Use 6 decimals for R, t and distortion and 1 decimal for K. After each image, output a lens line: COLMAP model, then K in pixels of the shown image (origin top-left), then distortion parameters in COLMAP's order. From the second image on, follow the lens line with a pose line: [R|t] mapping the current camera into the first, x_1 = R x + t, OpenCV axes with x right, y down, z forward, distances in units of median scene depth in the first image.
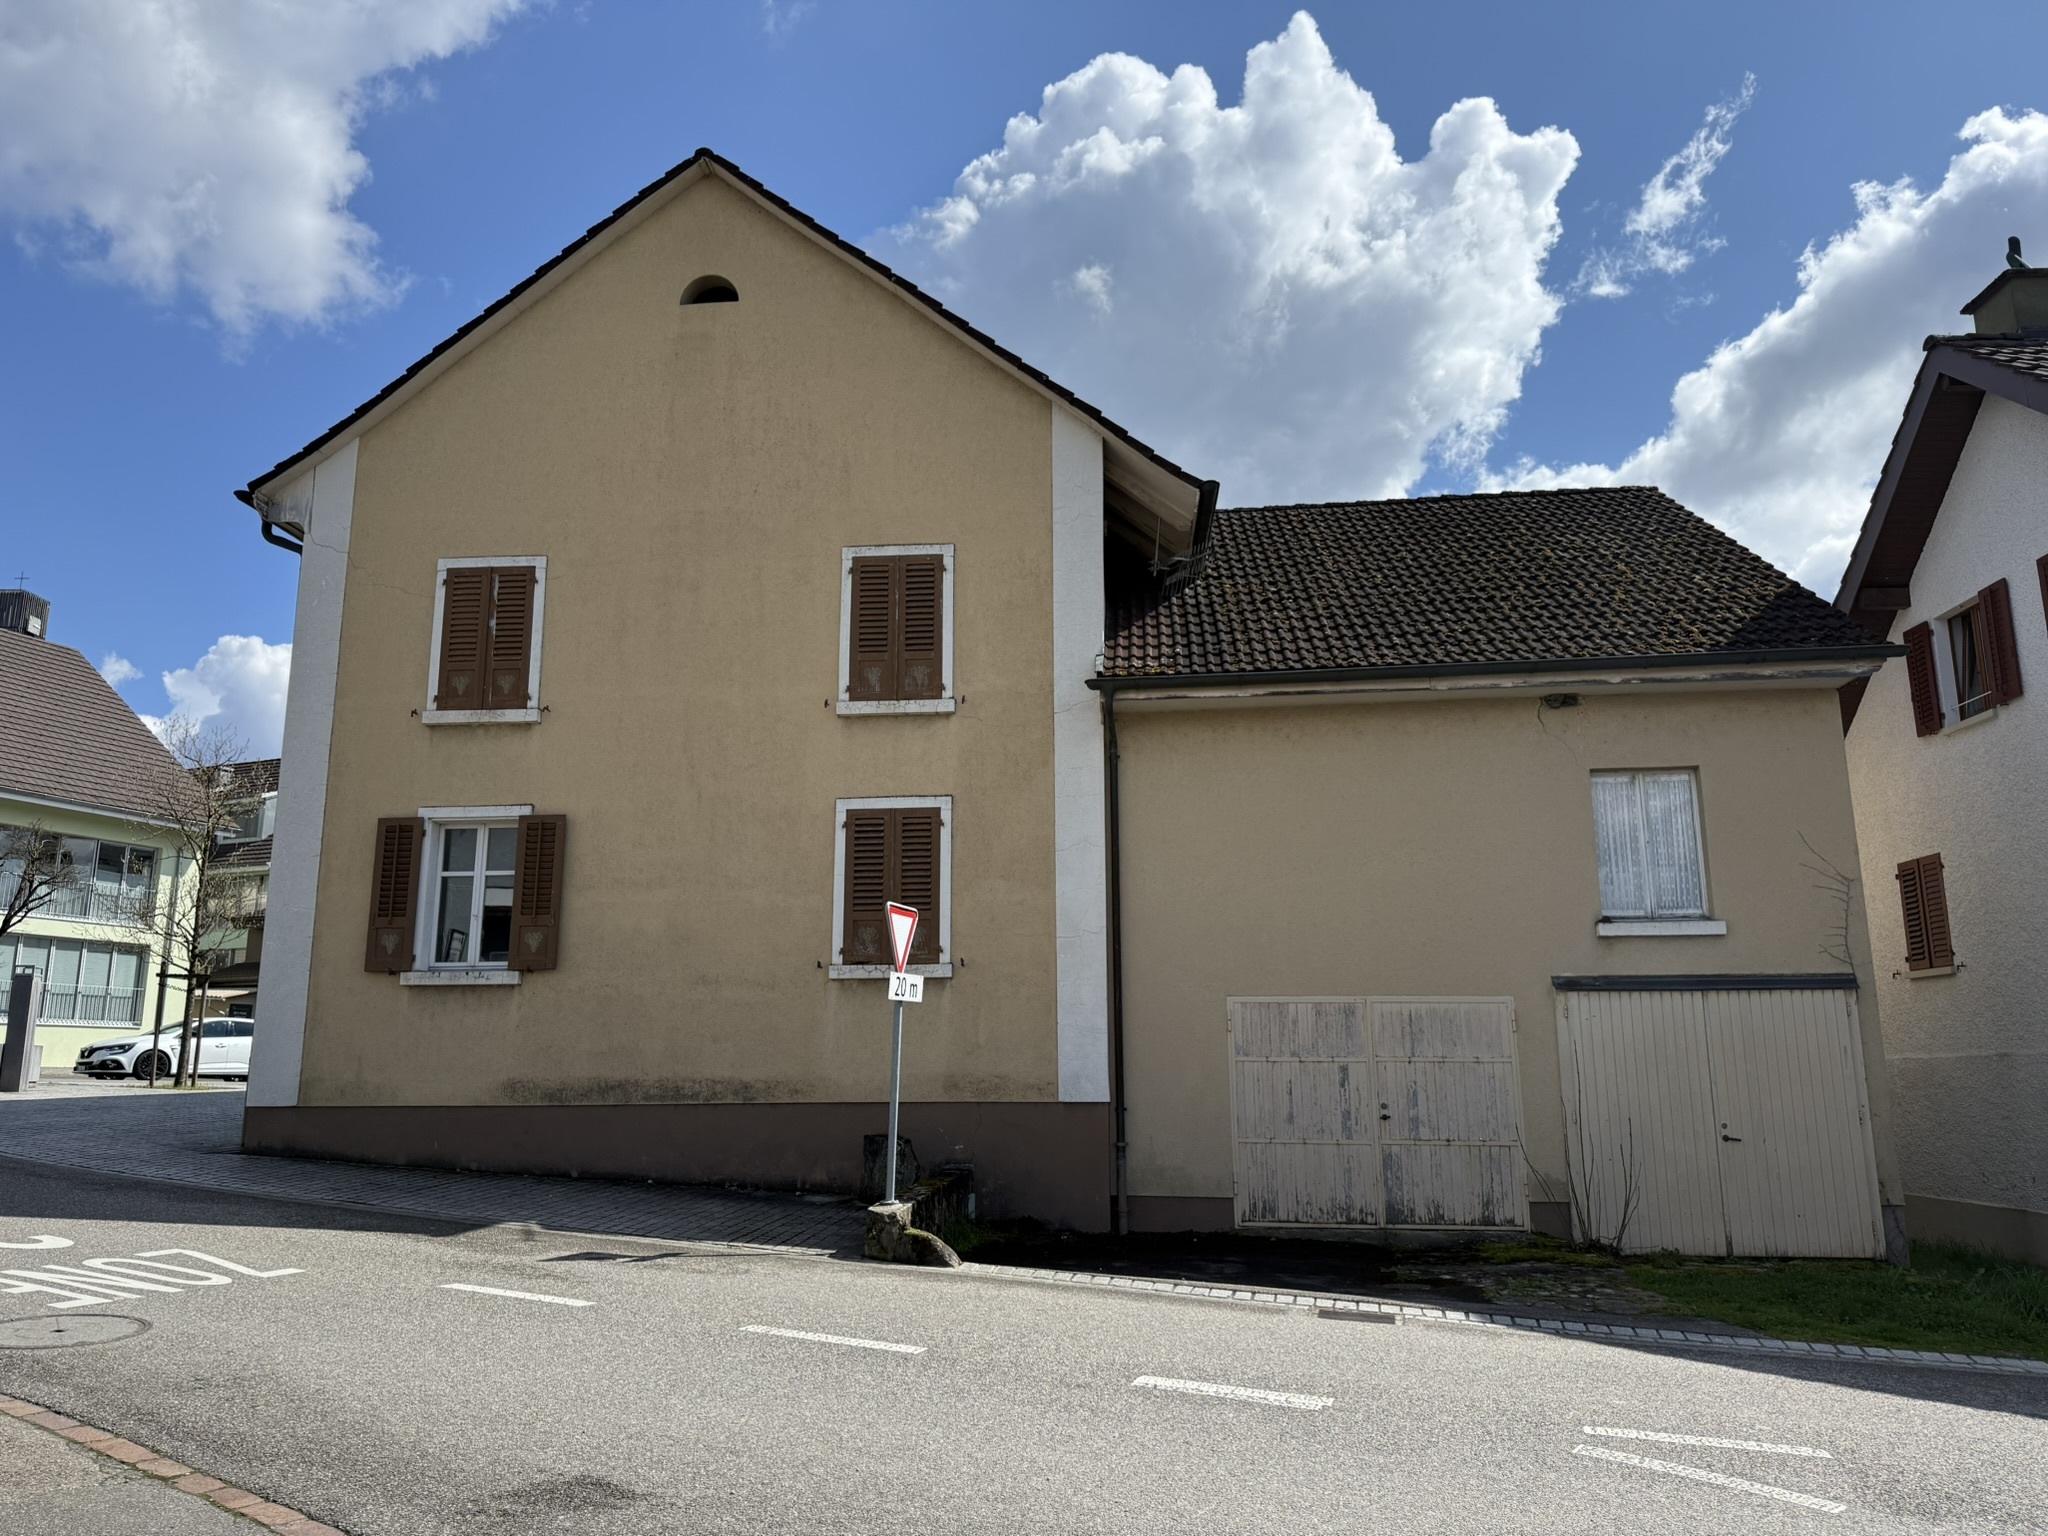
lens RADIAL K [[1415.6, 0, 1024.0], [0, 1415.6, 768.0], [0, 0, 1]] dist [0.171658, -0.312839]
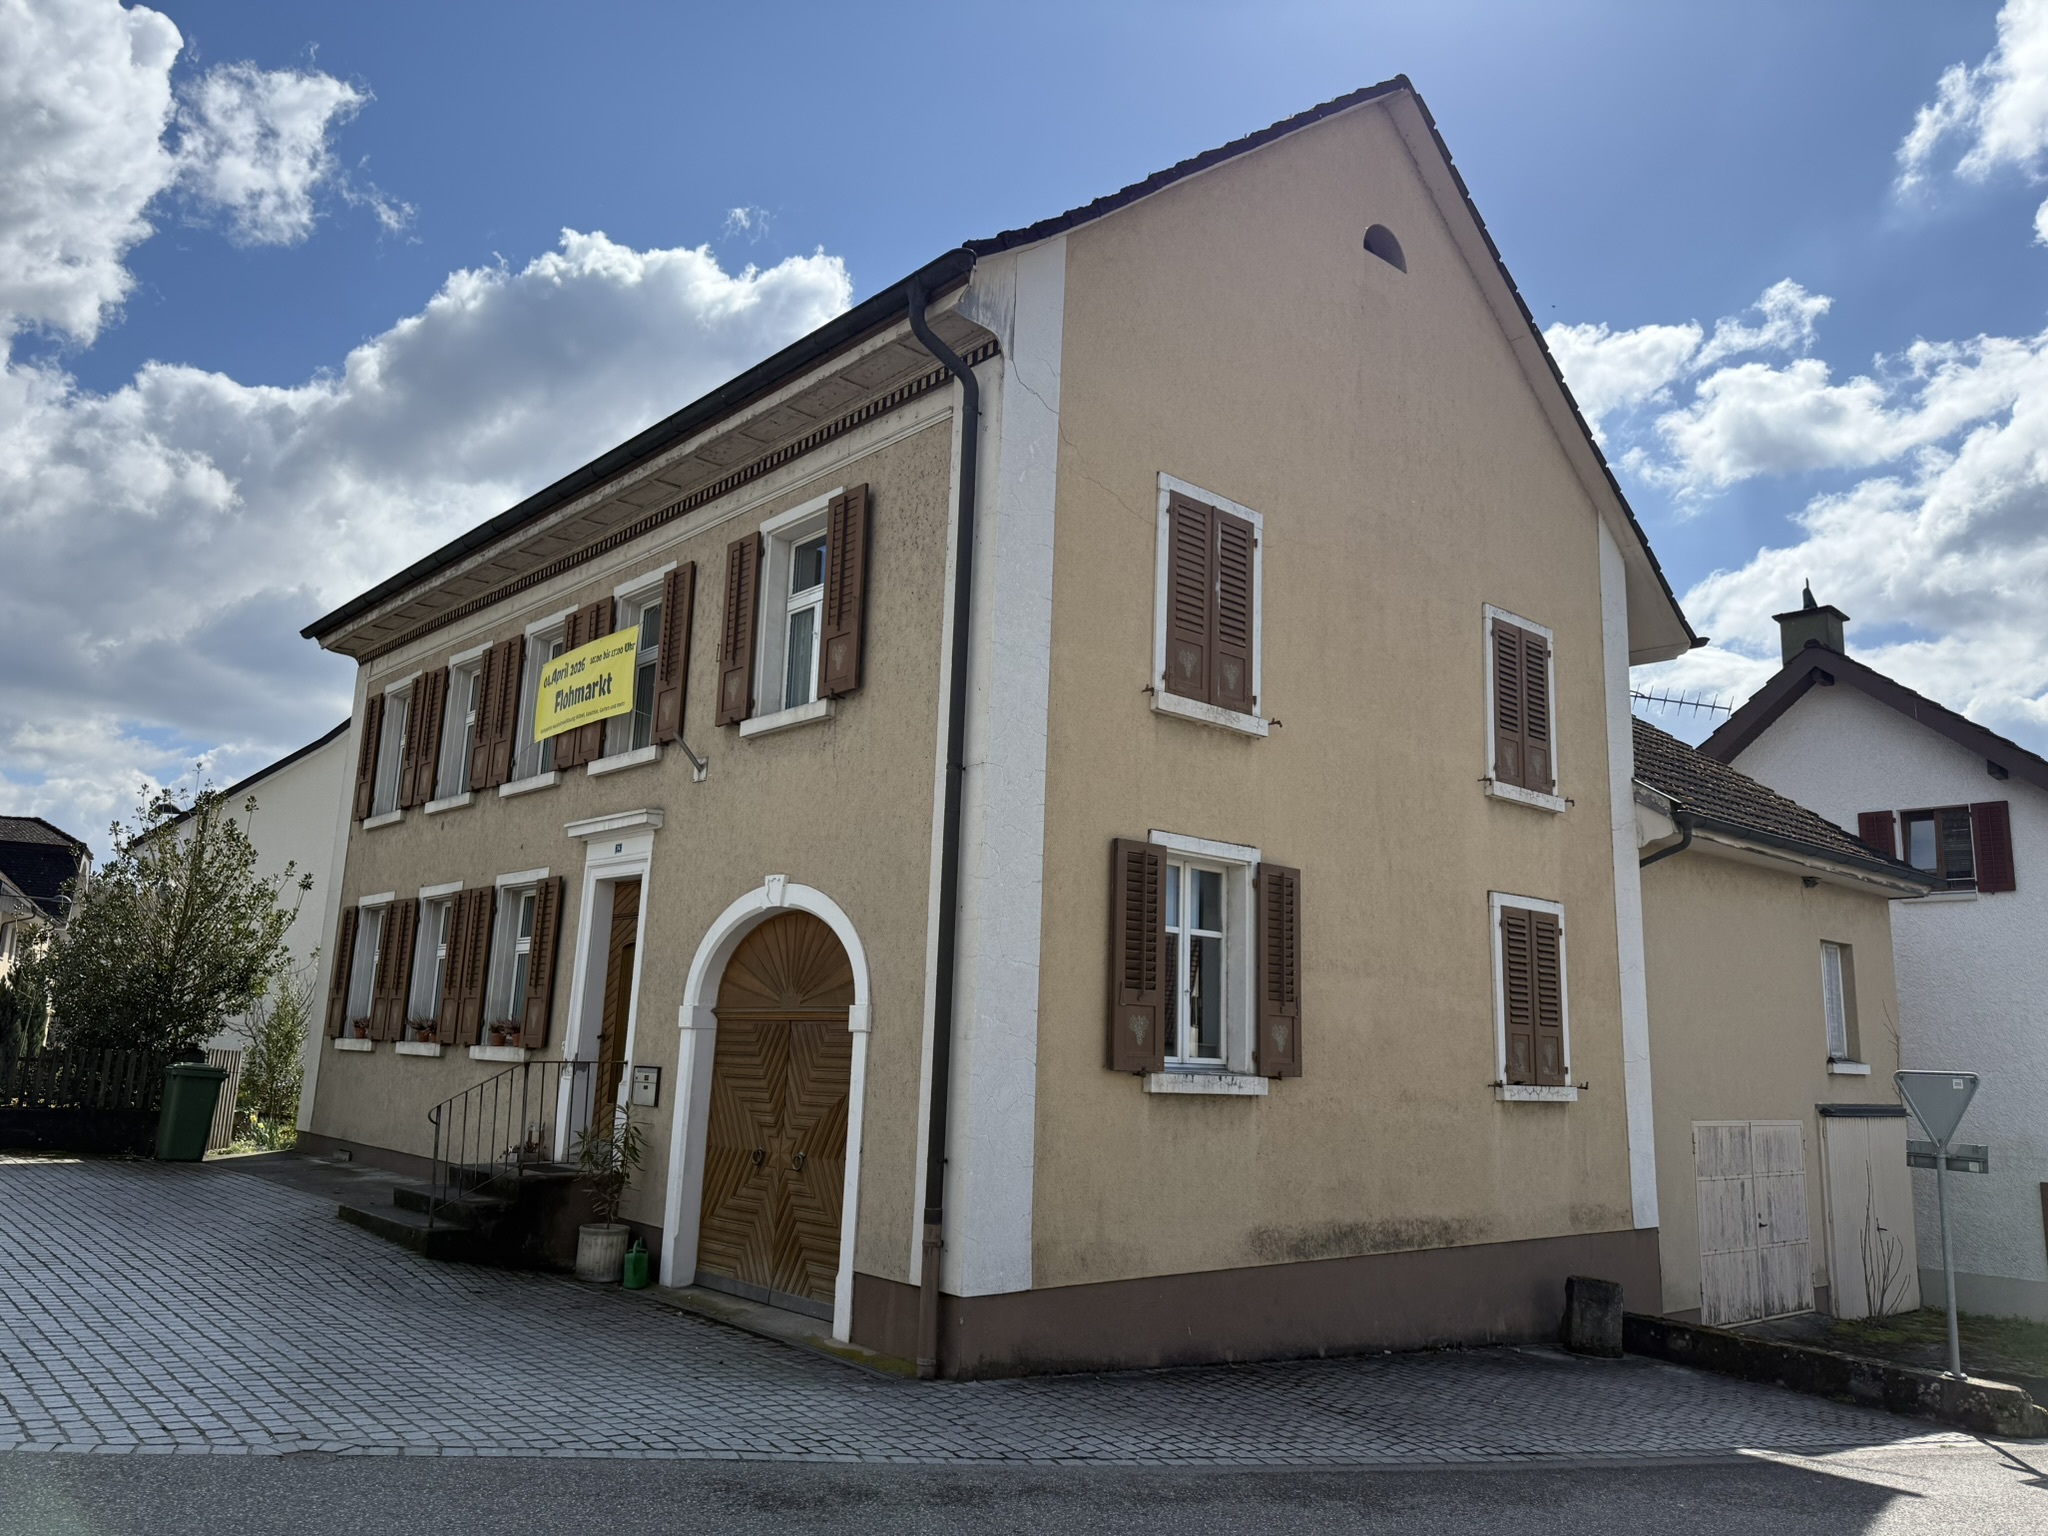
lens RADIAL K [[1456.4, 0, 1024.0], [0, 1456.4, 768.0], [0, 0, 1]] dist [0.165523, -0.263514]
pose [[0.670961, 0.163921, 0.723147, -0.995558], [-0.178026, 0.982345, -0.057497, 0.050700], [-0.719804, -0.090160, 0.688297, 0.582641]]
